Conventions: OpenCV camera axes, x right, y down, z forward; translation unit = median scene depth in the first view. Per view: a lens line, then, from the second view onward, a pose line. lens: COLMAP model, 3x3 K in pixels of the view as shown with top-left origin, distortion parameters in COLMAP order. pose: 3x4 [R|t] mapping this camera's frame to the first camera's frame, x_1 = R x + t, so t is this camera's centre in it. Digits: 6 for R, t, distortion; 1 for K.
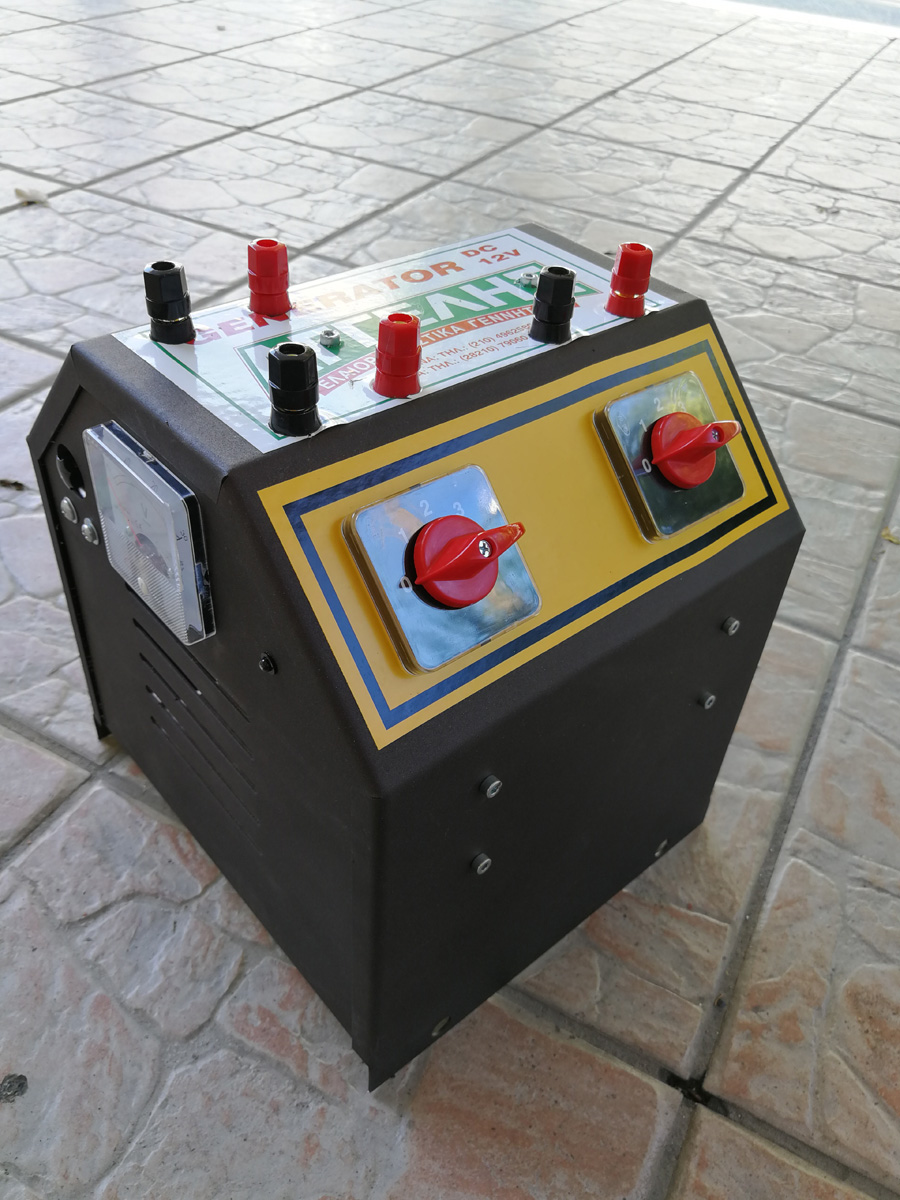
lens RADIAL K [[1019.7, 0, 450.0], [0, 1019.7, 600.0], [0, 0, 1]] dist [-0.019838, 0.050053]
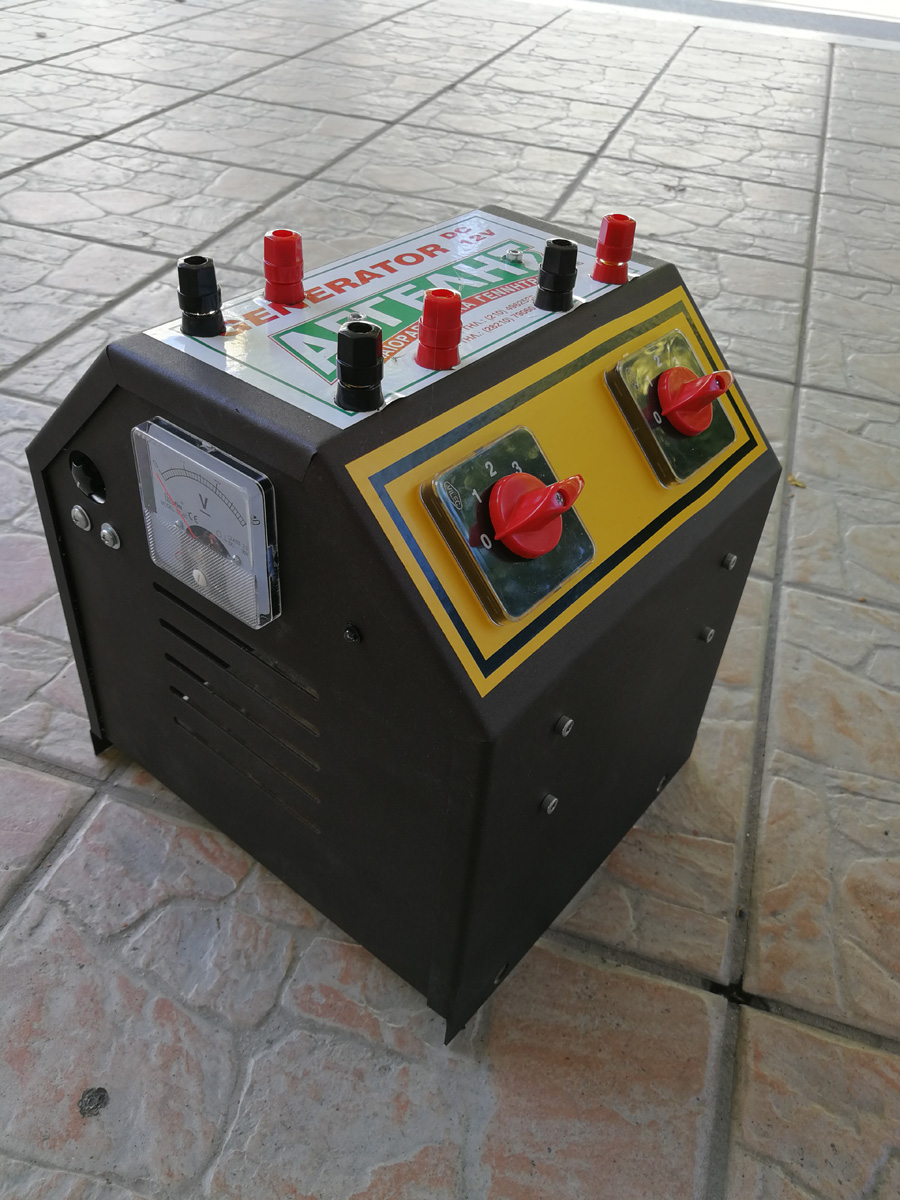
lens RADIAL K [[1019.7, 0, 450.0], [0, 1019.7, 600.0], [0, 0, 1]] dist [-0.019838, 0.050053]
pose [[0.983881, -0.111328, 0.139945, -0.150494], [0.111323, 0.993753, 0.007889, 0.021148], [-0.139949, 0.007818, 0.990128, -0.029710]]
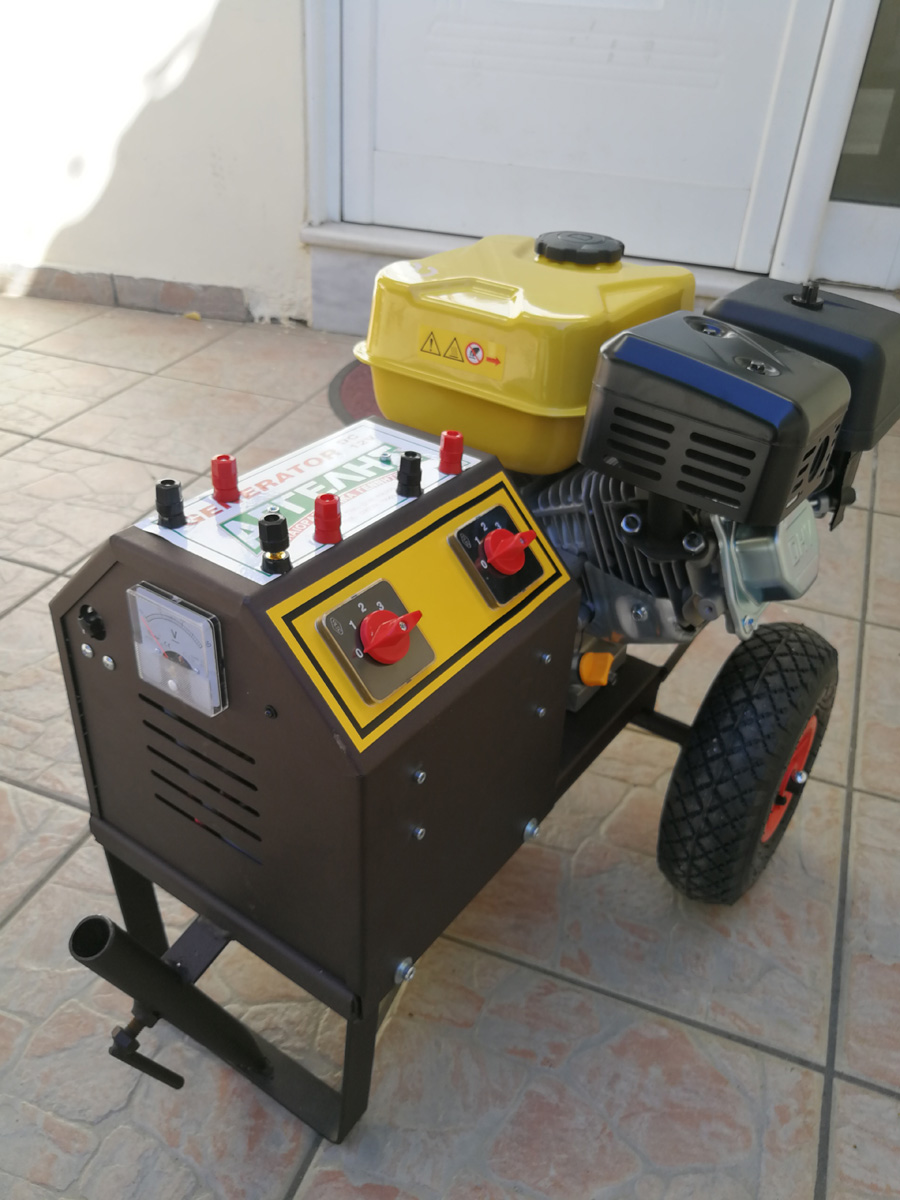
lens RADIAL K [[994.3, 0, 476.5], [0, 994.3, 571.3], [0, 0, 1]] dist [-0.054211, -0.007369]
pose [[0.965481, -0.135946, 0.222181, -0.127506], [0.163939, 0.980005, -0.112754, 0.043294], [-0.202410, 0.145286, 0.968464, -0.400255]]
